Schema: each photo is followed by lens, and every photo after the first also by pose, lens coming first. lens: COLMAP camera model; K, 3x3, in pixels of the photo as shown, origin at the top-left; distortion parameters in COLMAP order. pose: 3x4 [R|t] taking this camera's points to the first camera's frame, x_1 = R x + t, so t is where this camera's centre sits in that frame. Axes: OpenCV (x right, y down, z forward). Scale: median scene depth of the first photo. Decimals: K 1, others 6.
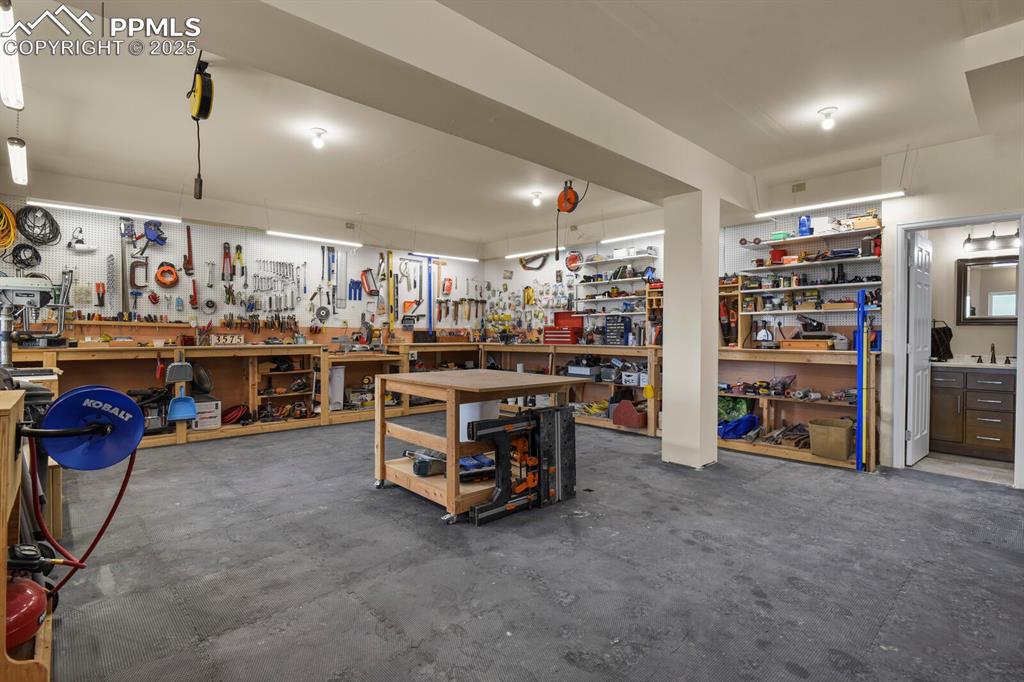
lens RADIAL K [[502.9, 0, 513.4], [0, 502.9, 340.7], [0, 0, 1]] dist [0.004357, -0.005301]
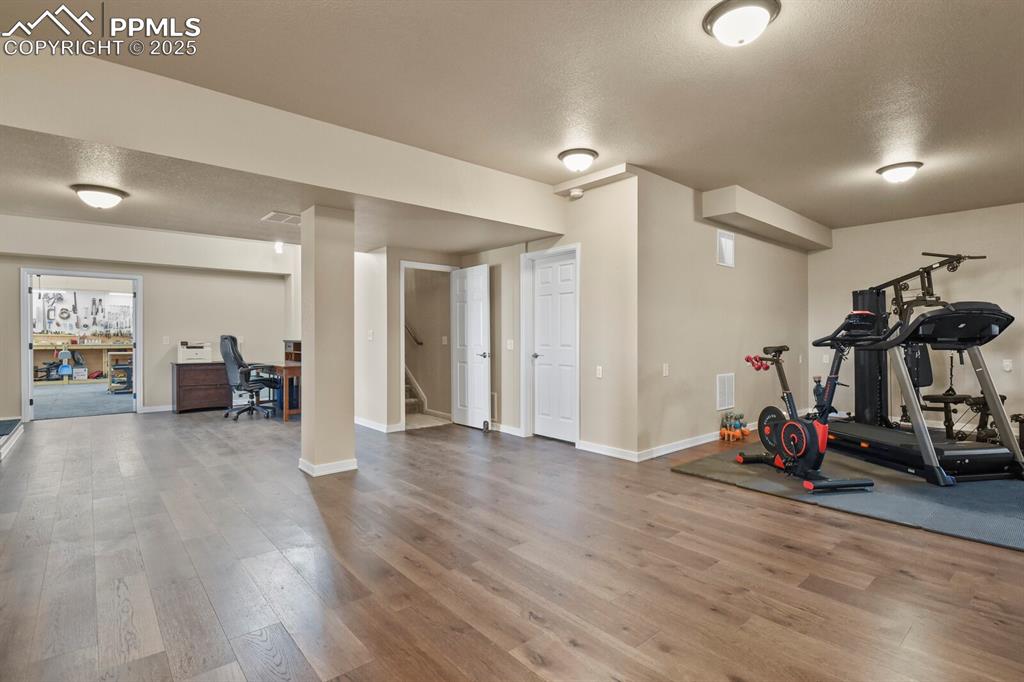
lens RADIAL K [[502.9, 0, 511.3], [0, 502.9, 340.5], [0, 0, 1]] dist [0.004357, -0.005301]
pose [[0.999194, 0.000269, -0.040140, 1.432995], [-0.000521, 0.999980, -0.006264, 0.006421], [0.040137, 0.006280, 0.999174, -1.208973]]
